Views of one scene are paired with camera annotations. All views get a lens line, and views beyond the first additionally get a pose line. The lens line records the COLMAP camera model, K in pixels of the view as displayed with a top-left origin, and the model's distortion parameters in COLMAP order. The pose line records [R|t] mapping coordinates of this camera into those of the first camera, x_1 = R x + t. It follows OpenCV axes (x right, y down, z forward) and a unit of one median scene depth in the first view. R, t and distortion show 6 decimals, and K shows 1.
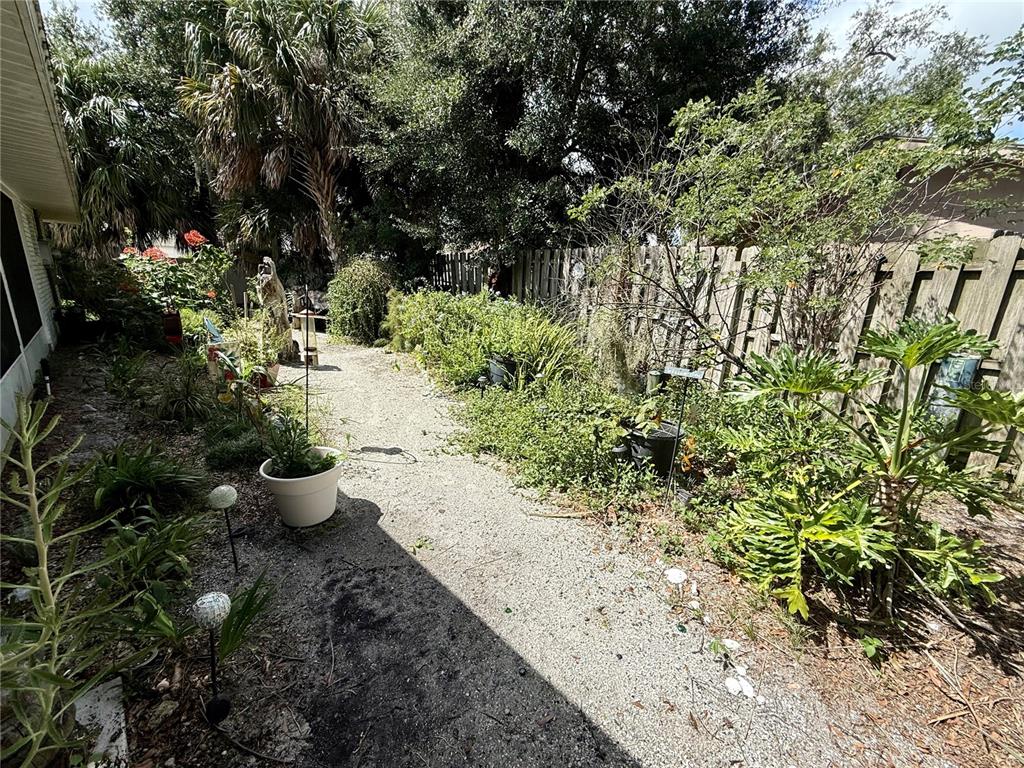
lens RADIAL K [[408.6, 0, 513.3], [0, 408.6, 384.6], [0, 0, 1]] dist [-0.000474, 0.000227]
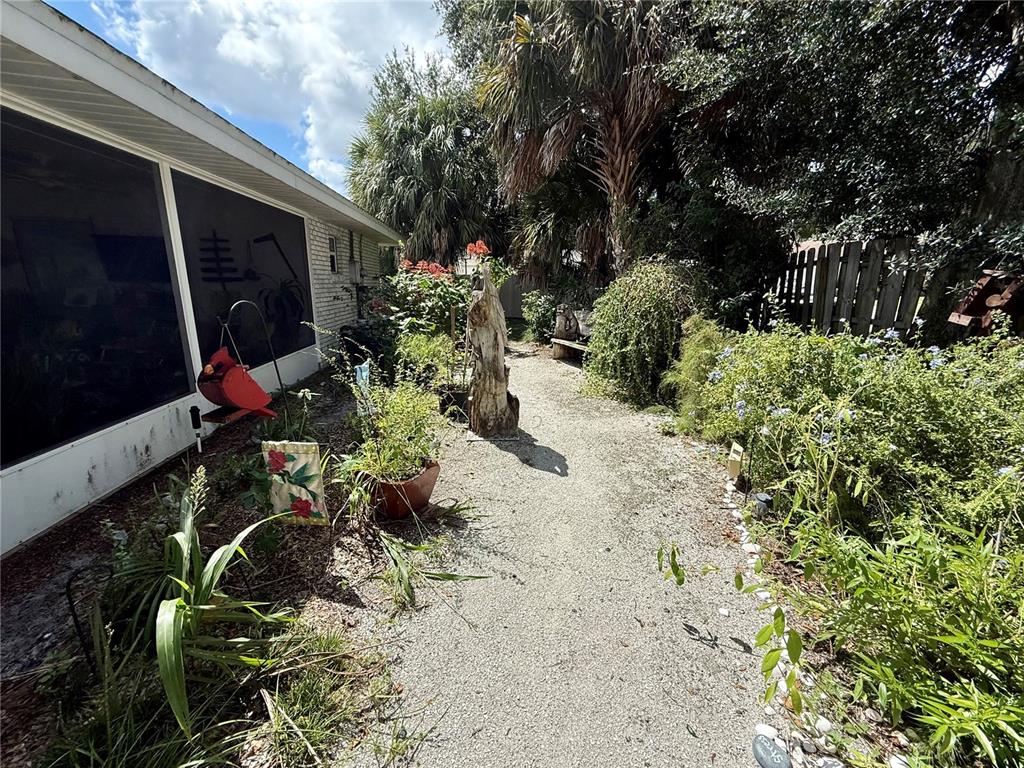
lens RADIAL K [[408.6, 0, 509.0], [0, 408.6, 387.3], [0, 0, 1]] dist [-0.000474, 0.000227]
pose [[0.769171, 0.134631, -0.624700, -0.131495], [-0.150199, 0.988258, 0.028048, -0.112742], [0.621141, 0.072256, 0.780361, 0.420010]]
